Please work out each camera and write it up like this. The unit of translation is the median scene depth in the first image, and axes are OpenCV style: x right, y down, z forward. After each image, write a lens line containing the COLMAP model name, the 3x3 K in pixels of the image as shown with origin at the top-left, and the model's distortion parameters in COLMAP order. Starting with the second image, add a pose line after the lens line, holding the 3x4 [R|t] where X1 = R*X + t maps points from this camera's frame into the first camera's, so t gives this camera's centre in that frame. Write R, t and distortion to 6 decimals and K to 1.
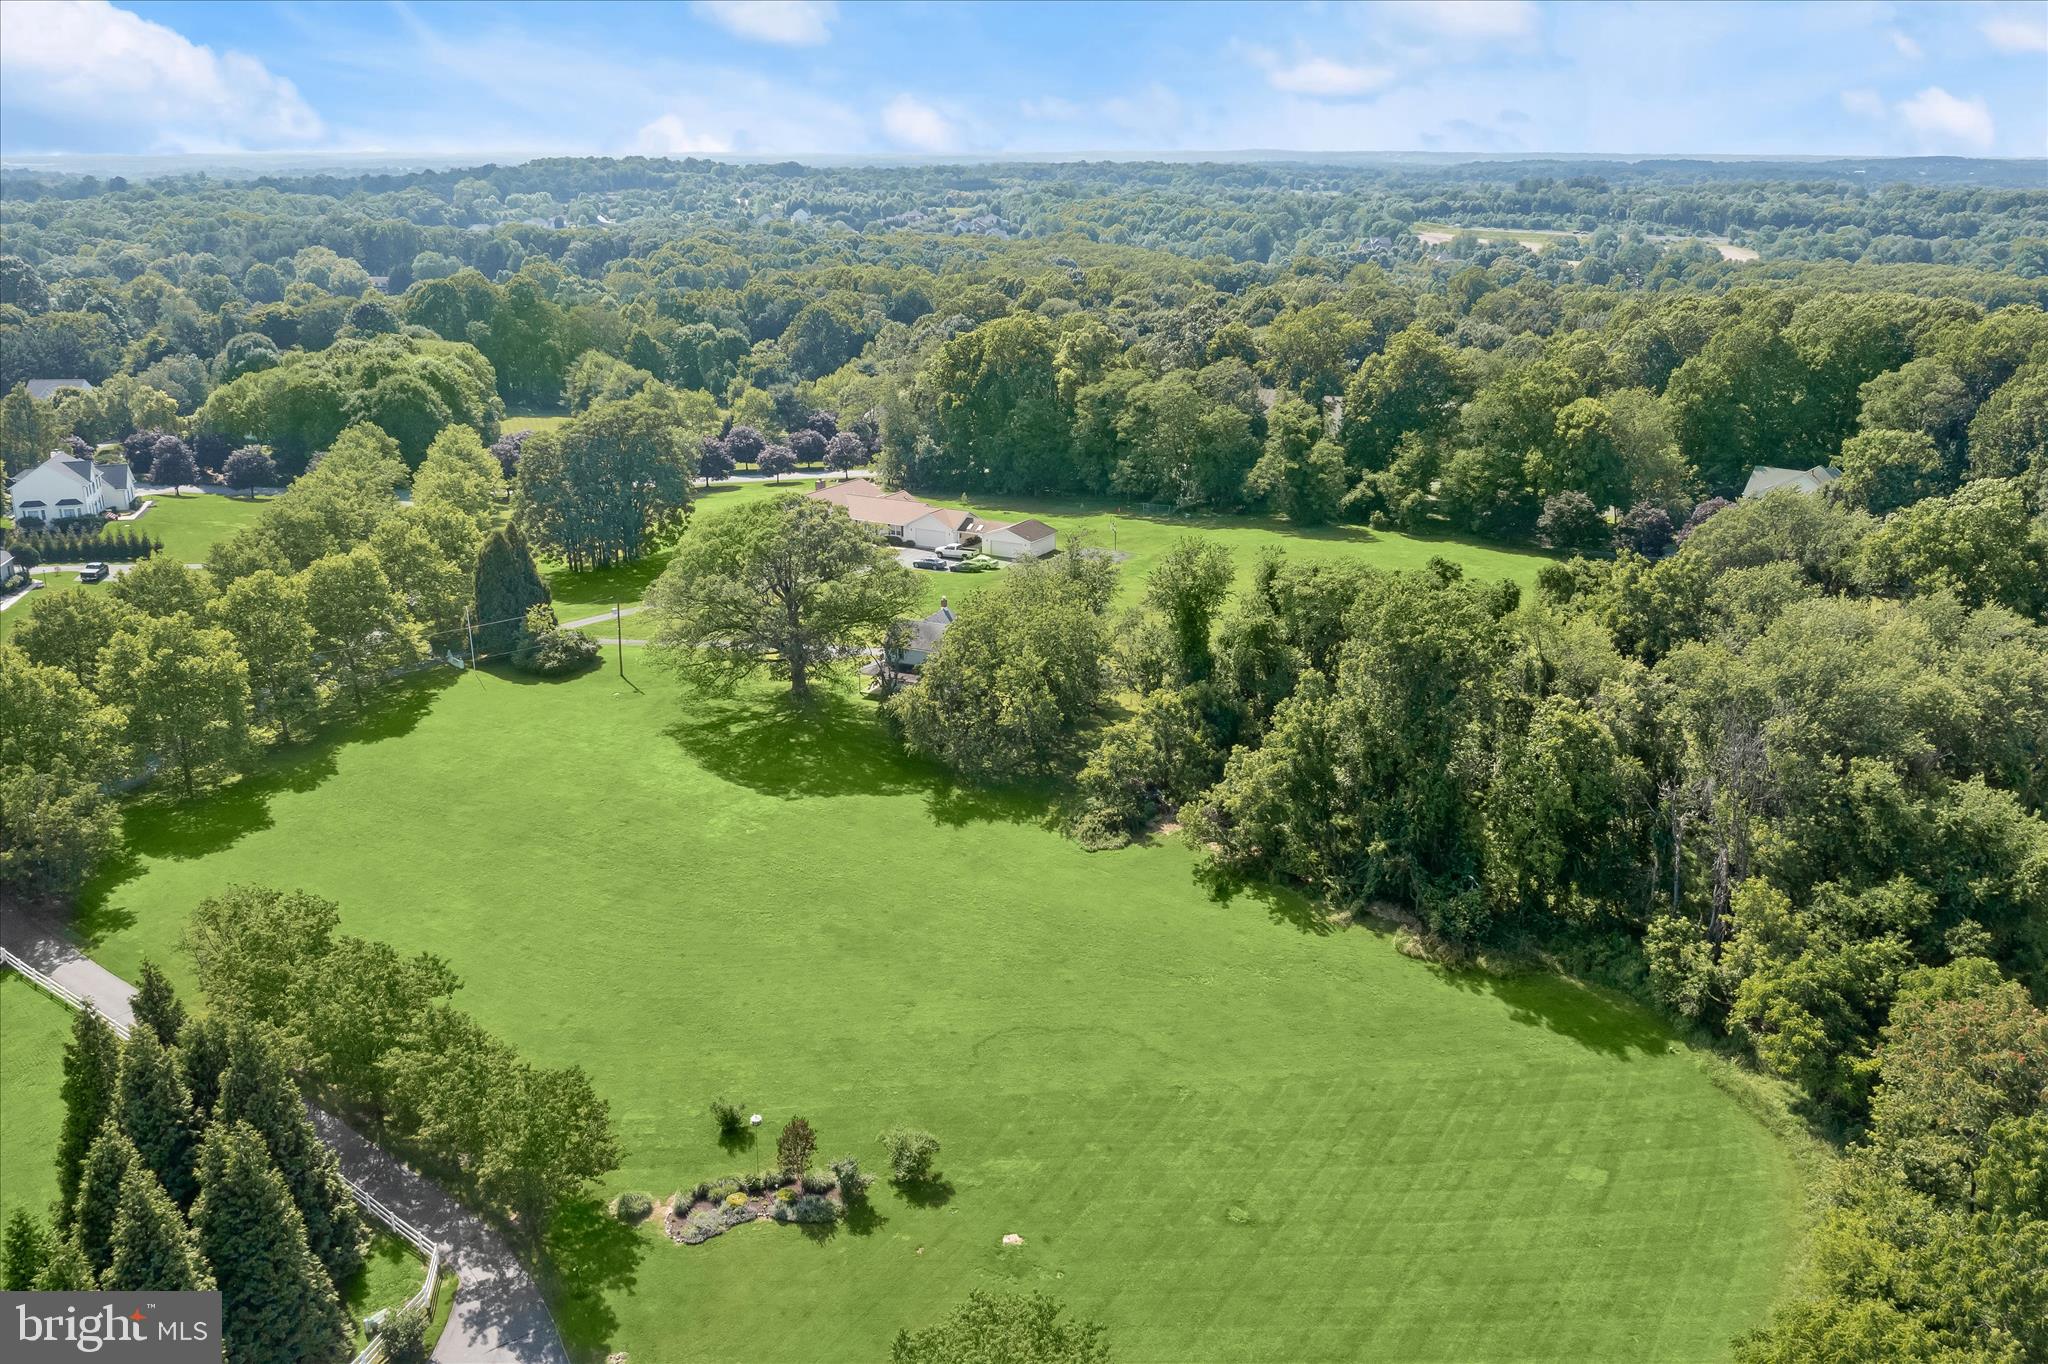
lens RADIAL K [[1641.8, 0, 1024.0], [0, 1641.8, 682.0], [0, 0, 1]] dist [-0.013564, -0.001183]
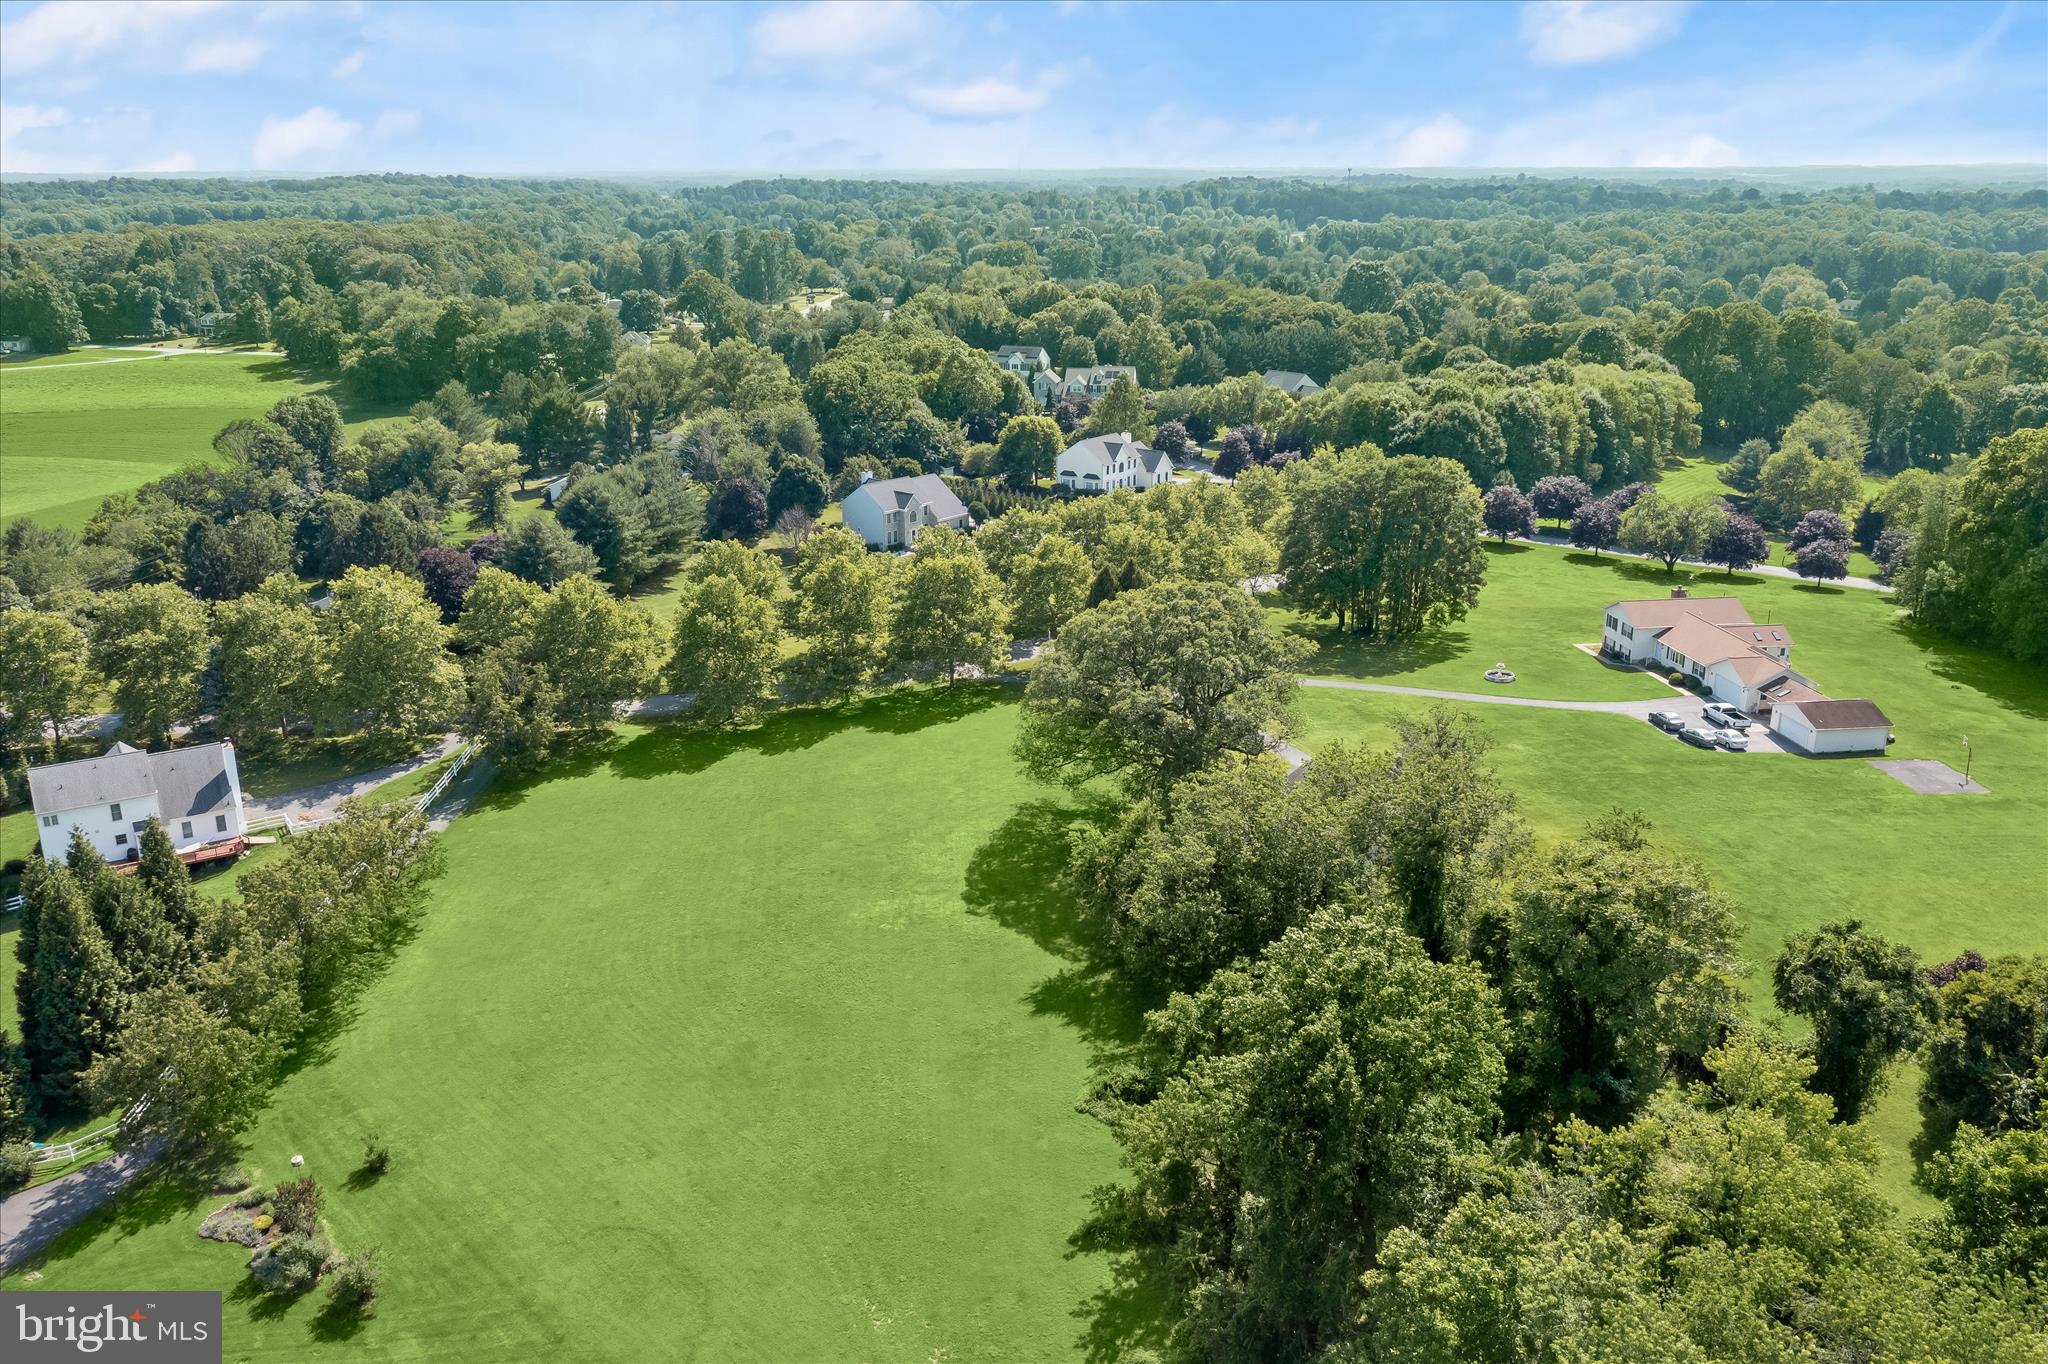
lens RADIAL K [[1603.8, 0, 1024.0], [0, 1603.8, 682.0], [0, 0, 1]] dist [-0.009323, -0.000025]
pose [[0.582672, 0.245845, -0.774631, 0.402186], [-0.244983, 0.961945, 0.121019, -0.125476], [0.774904, 0.119257, 0.620726, 0.357070]]
